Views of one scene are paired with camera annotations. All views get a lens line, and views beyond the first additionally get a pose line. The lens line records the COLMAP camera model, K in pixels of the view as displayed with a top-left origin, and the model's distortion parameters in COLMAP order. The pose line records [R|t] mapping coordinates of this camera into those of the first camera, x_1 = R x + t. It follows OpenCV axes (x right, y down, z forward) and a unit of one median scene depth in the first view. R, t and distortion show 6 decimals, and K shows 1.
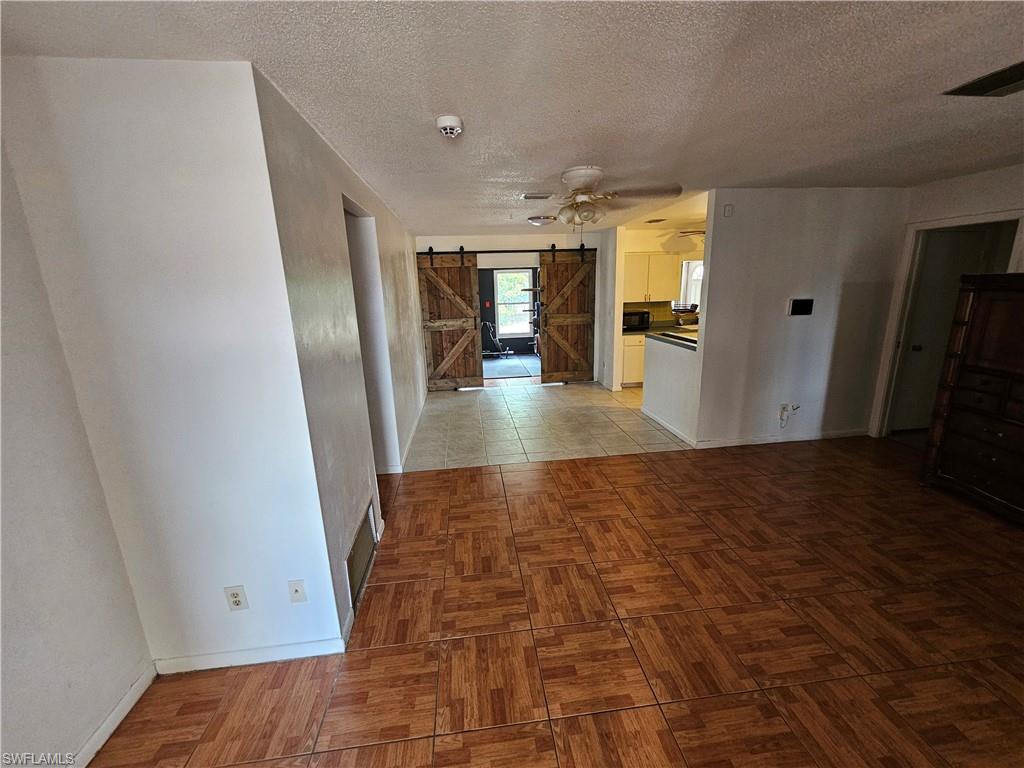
lens RADIAL K [[422.6, 0, 515.2], [0, 422.6, 385.0], [0, 0, 1]] dist [-0.000892, 0.000164]
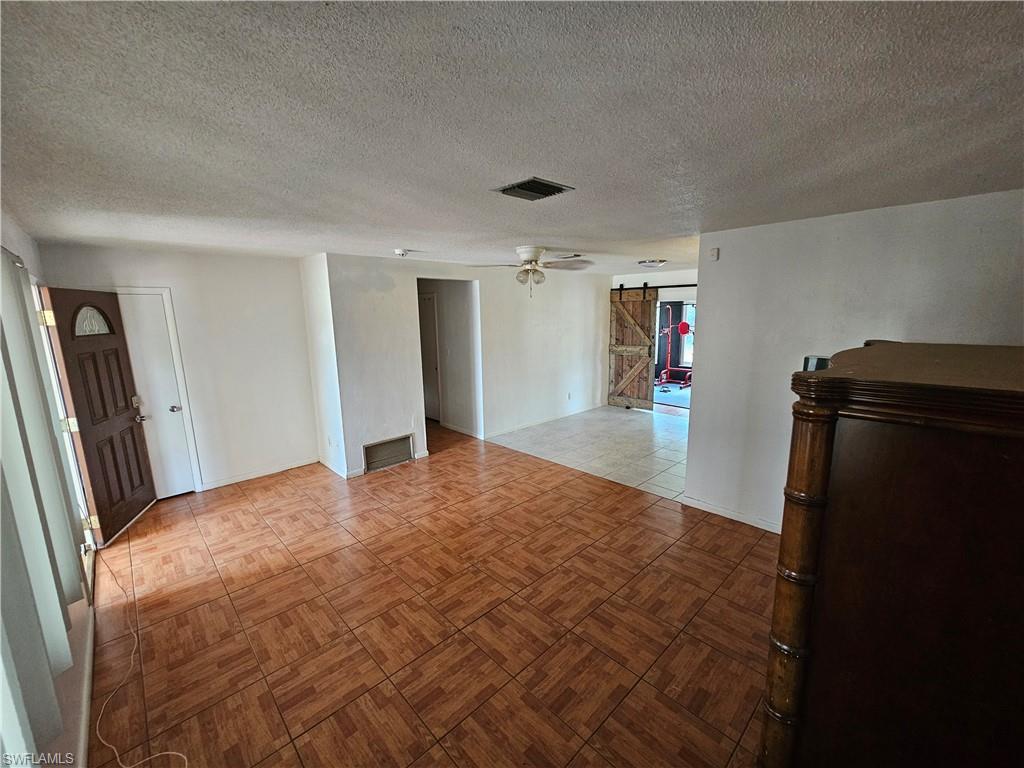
lens RADIAL K [[422.6, 0, 515.2], [0, 422.6, 385.0], [0, 0, 1]] dist [-0.000892, 0.000164]
pose [[0.604964, 0.161008, -0.779804, 0.785169], [-0.189298, 0.980347, 0.055558, -0.078056], [0.773424, 0.114005, 0.623553, 0.084102]]
